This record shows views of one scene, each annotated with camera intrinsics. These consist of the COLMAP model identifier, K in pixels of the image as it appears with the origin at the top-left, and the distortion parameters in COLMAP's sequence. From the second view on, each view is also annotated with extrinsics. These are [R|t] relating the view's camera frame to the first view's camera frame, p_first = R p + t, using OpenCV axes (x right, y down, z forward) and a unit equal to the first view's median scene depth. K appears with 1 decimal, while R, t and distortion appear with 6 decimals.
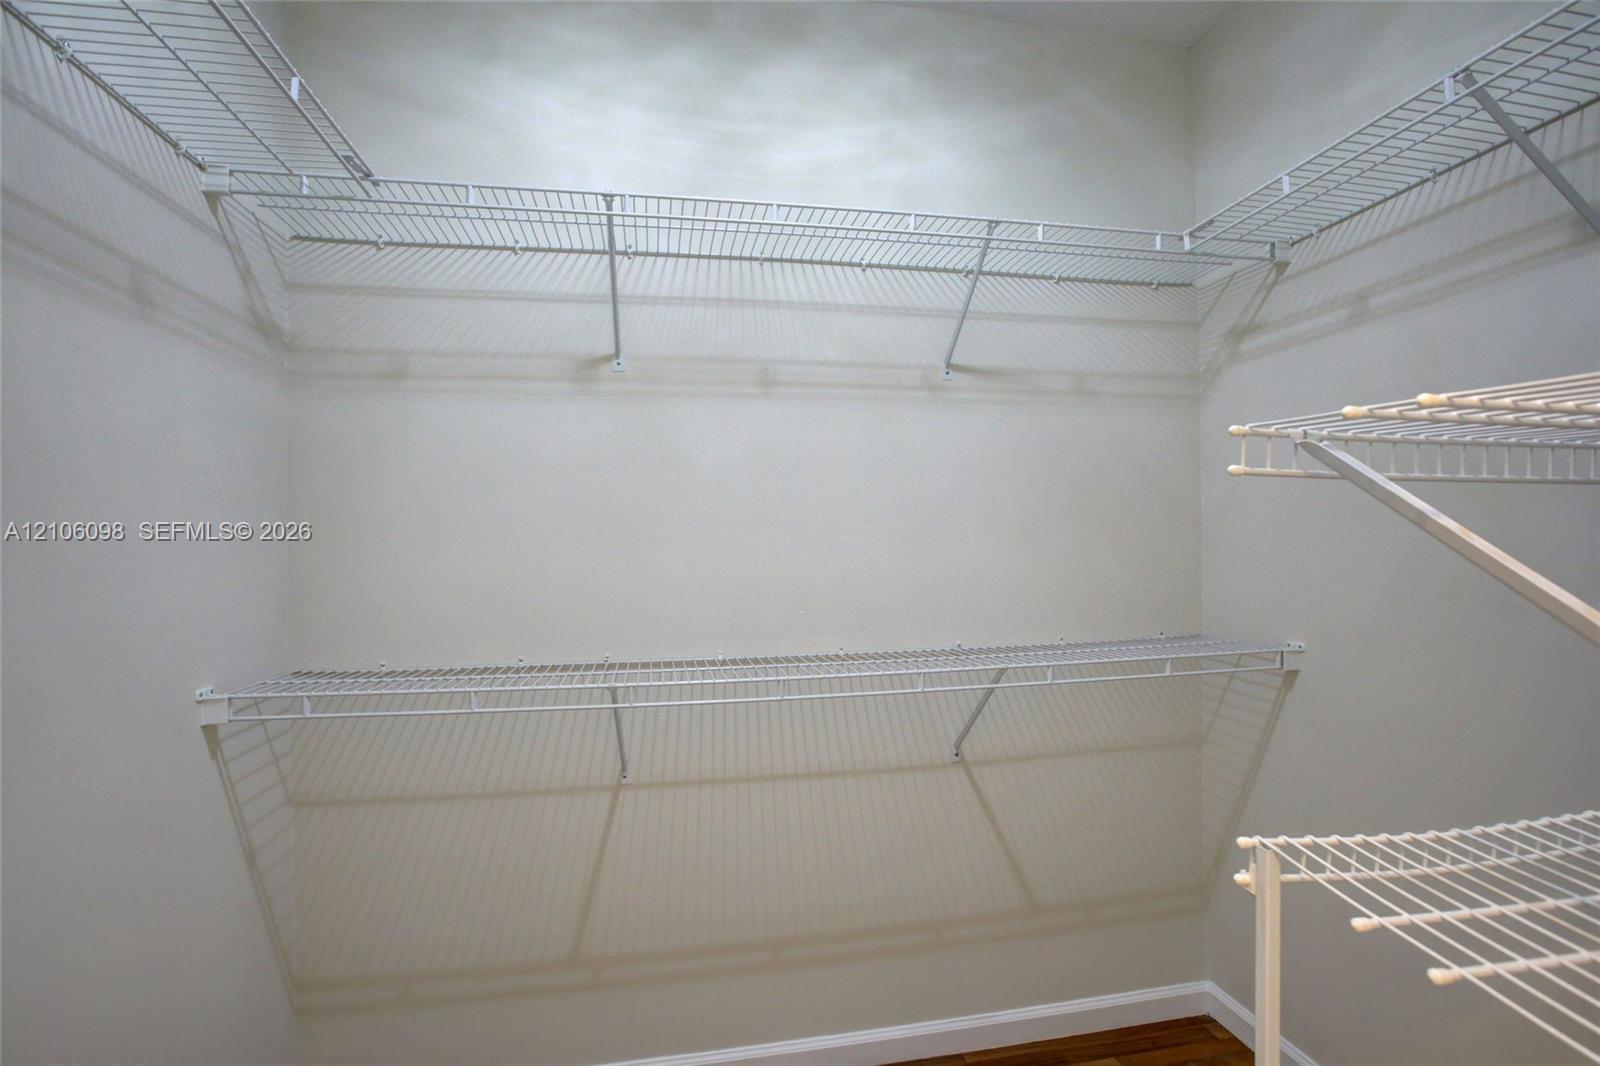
lens RADIAL K [[726.4, 0, 800.0], [0, 726.4, 533.0], [0, 0, 1]] dist [-0.108052, 0.050826]
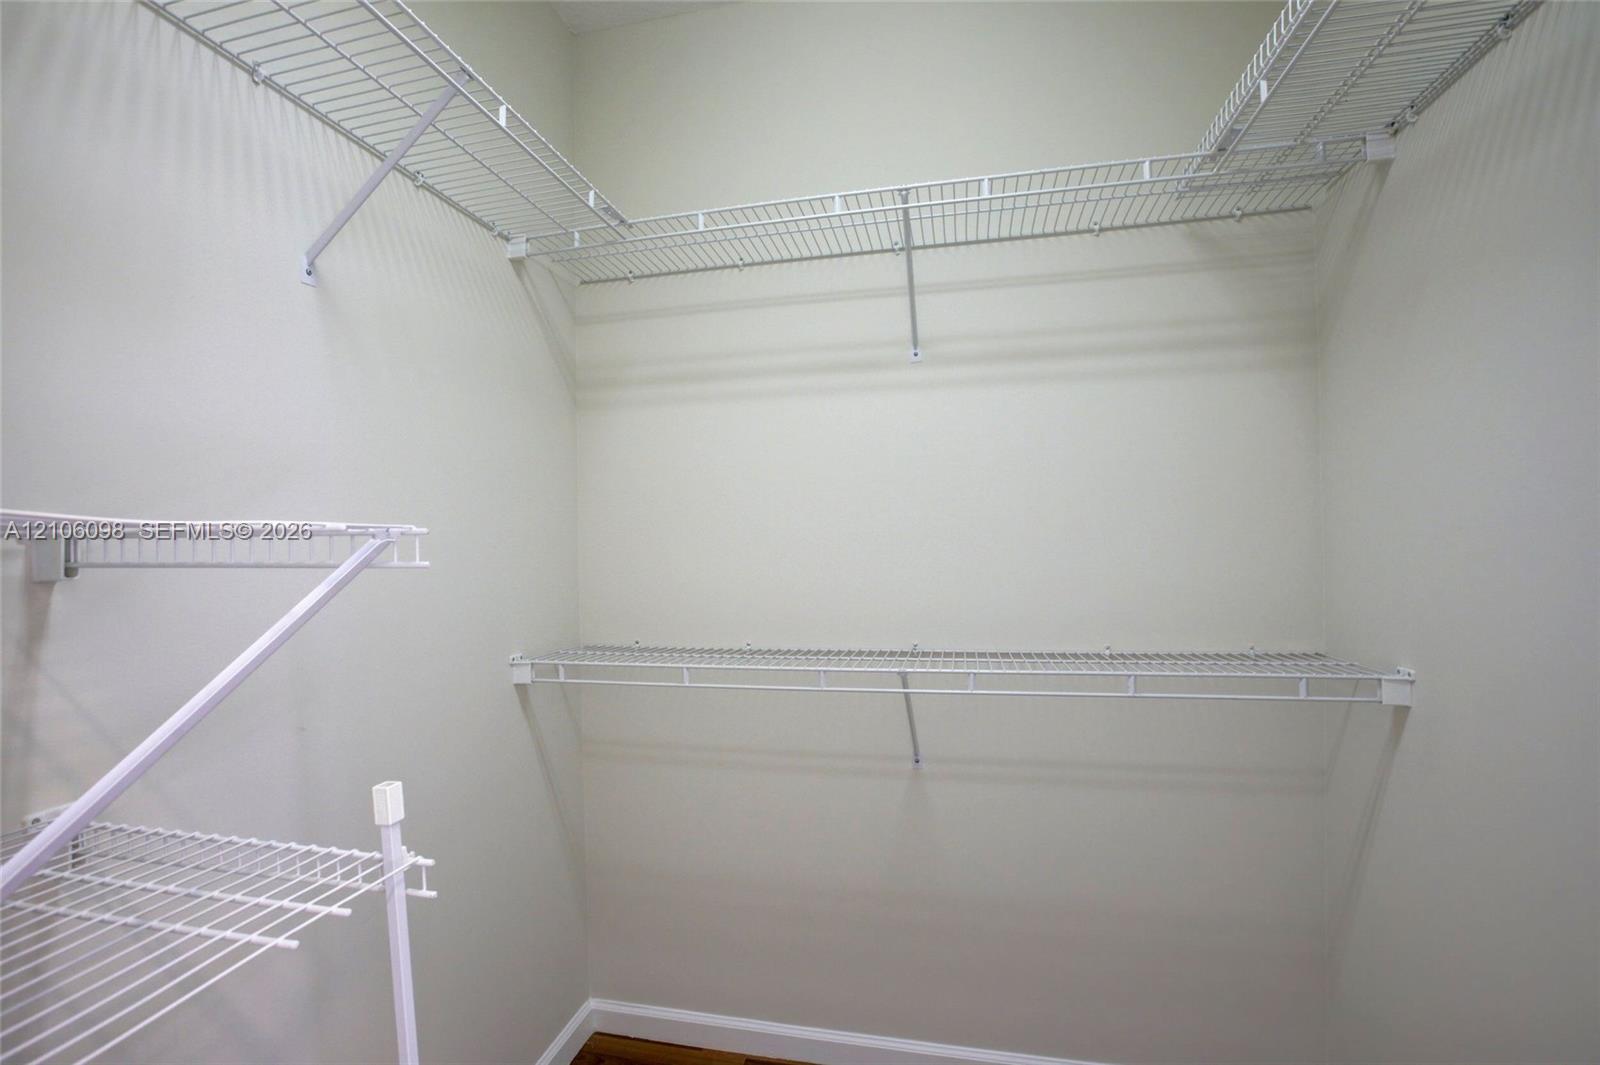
lens RADIAL K [[718.9, 0, 800.0], [0, 718.9, 532.5], [0, 0, 1]] dist [-0.056787, 0.000182]
pose [[0.913656, -0.011608, -0.406323, 0.133759], [0.017633, 0.999783, 0.011087, -0.002052], [0.406106, -0.017295, 0.913662, 0.023361]]
